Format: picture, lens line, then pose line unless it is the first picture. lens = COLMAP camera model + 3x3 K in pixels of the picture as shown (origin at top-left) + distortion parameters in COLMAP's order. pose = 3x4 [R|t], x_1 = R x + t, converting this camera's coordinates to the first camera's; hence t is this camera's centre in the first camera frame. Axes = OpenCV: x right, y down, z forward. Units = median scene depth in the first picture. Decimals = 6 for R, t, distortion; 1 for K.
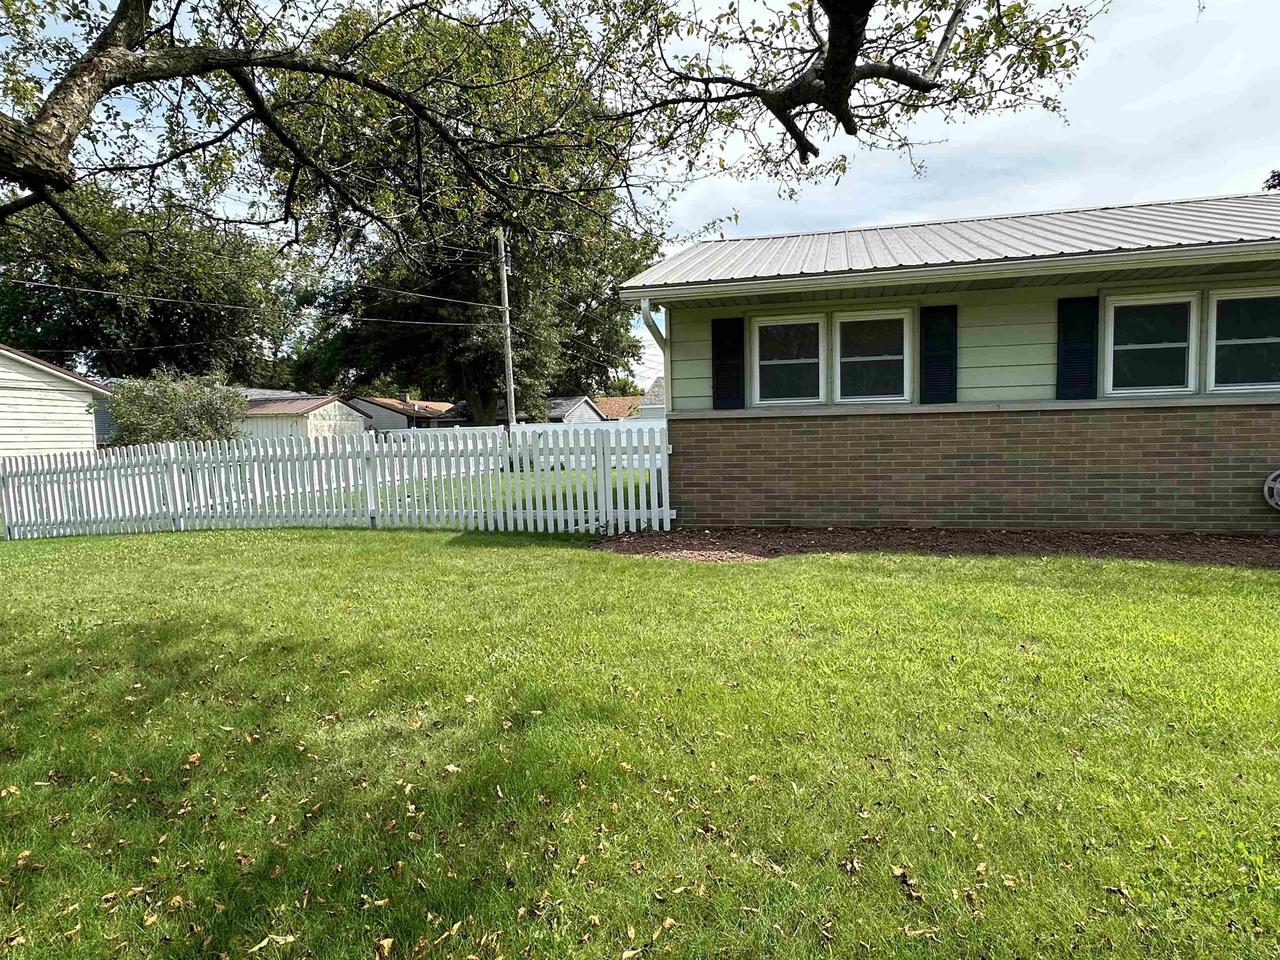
lens RADIAL K [[749.3, 0, 640.0], [0, 749.3, 480.0], [0, 0, 1]] dist [0.000819, 0.001958]
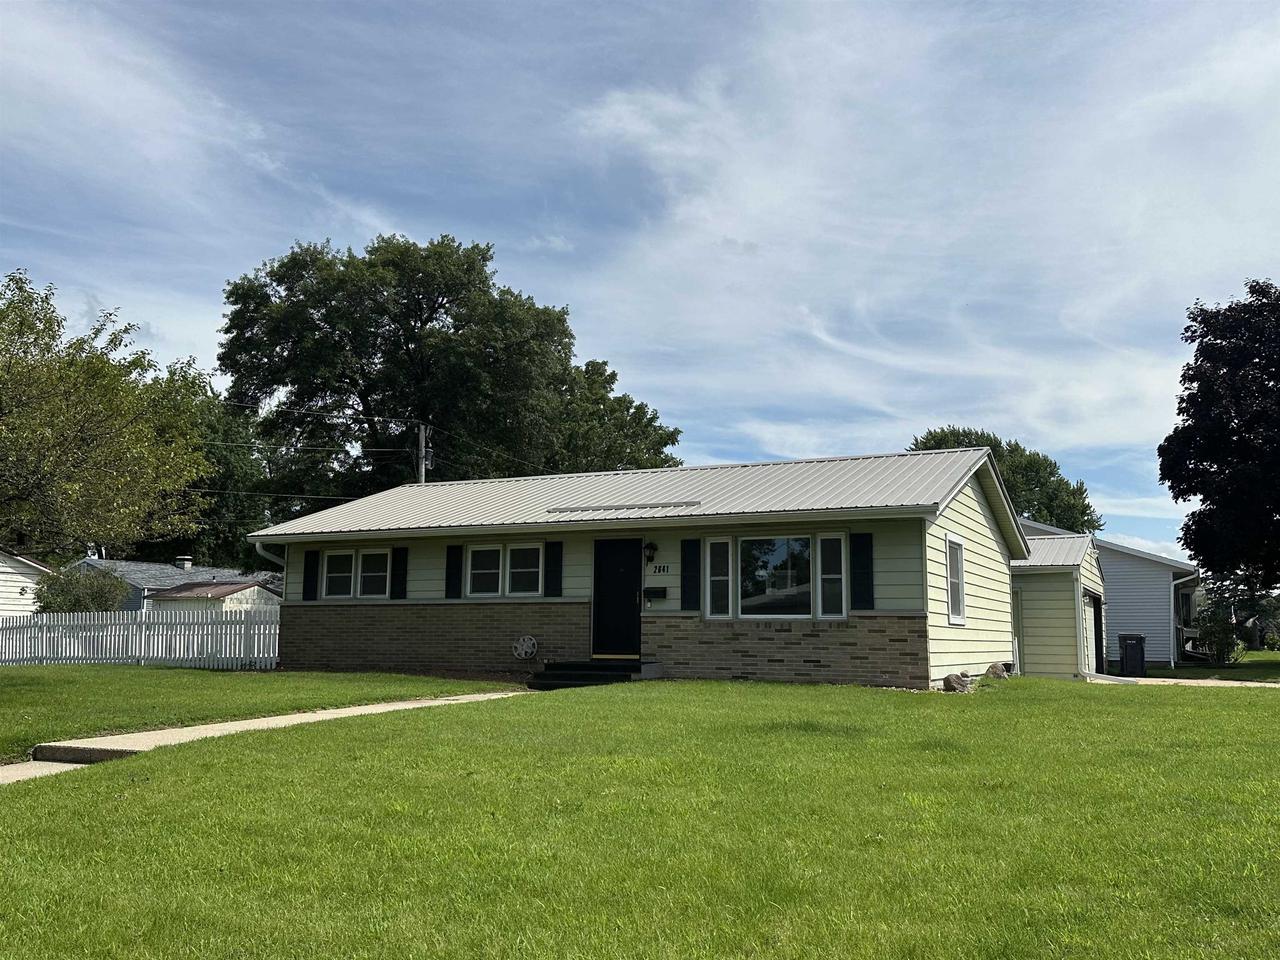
lens RADIAL K [[1105.6, 0, 637.8], [0, 1105.6, 484.9], [0, 0, 1]] dist [0.128581, -0.003172]
pose [[0.980009, 0.003759, -0.198917, 1.494624], [-0.043564, 0.979612, -0.196120, 0.132966], [0.194124, 0.200865, 0.960192, -1.556051]]
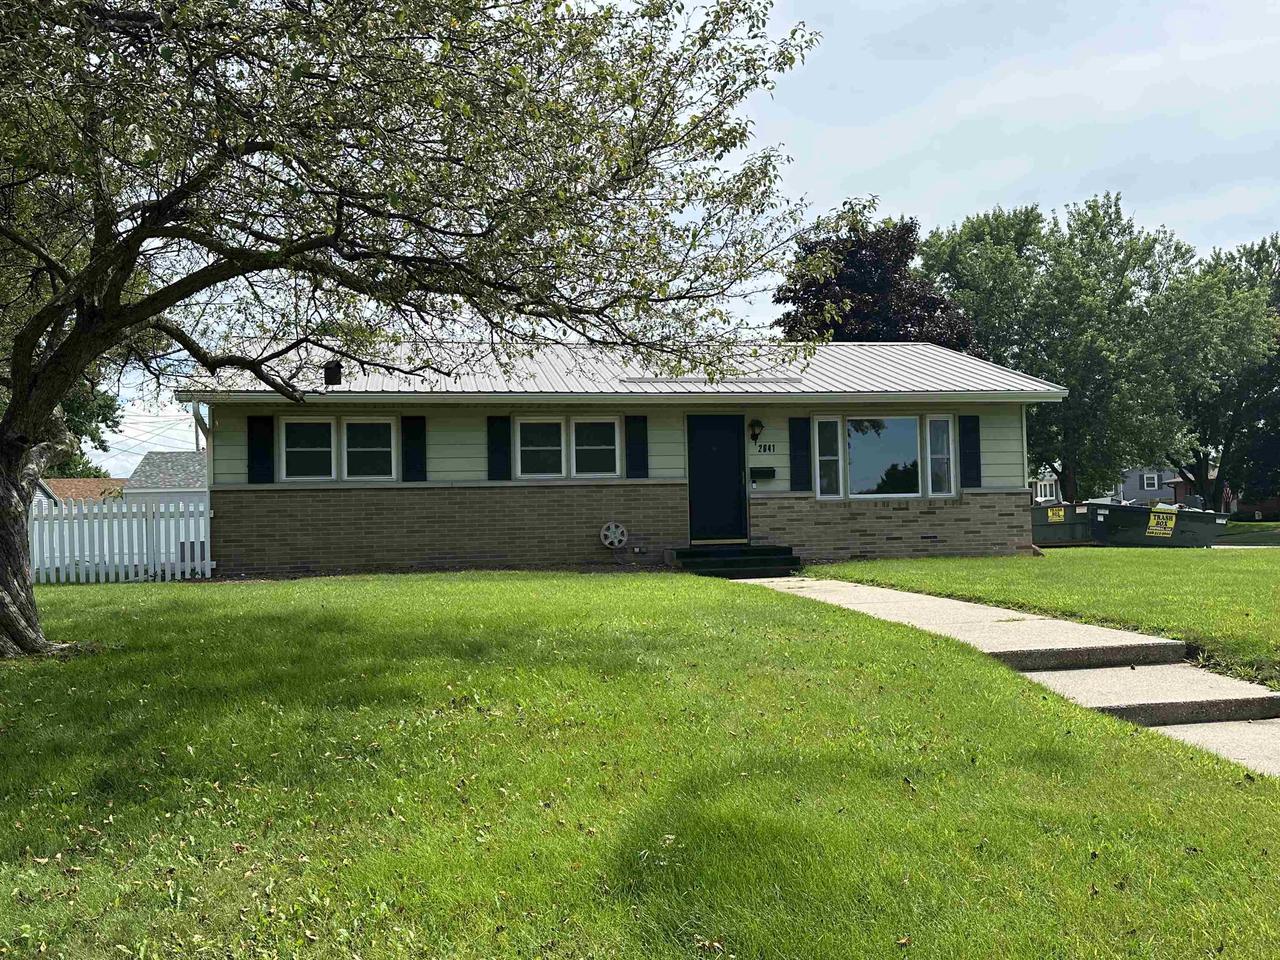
lens RADIAL K [[1105.6, 0, 637.8], [0, 1105.6, 484.9], [0, 0, 1]] dist [0.128581, -0.003172]
pose [[0.901506, 0.017392, 0.432416, -0.144720], [0.030892, 0.994057, -0.104387, 0.141788], [-0.431662, 0.107464, 0.895611, -1.109386]]
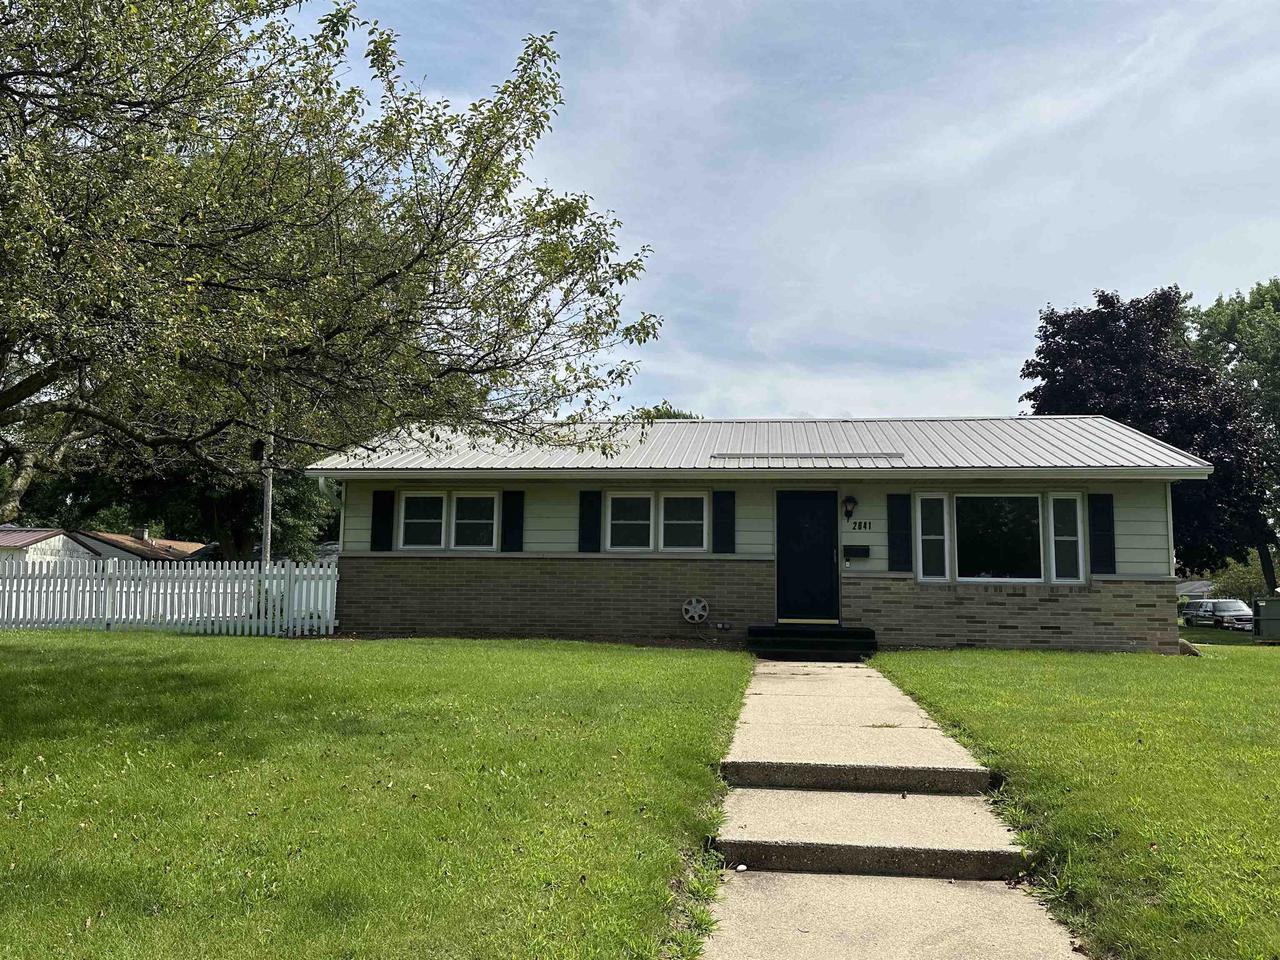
lens RADIAL K [[1028.3, 0, 639.2], [0, 1028.3, 472.7], [0, 0, 1]] dist [0.191002, -0.394516]
pose [[0.989317, 0.051332, 0.136444, 0.350545], [-0.025461, 0.982412, -0.184984, 0.125842], [-0.143540, 0.179534, 0.973224, -1.149105]]
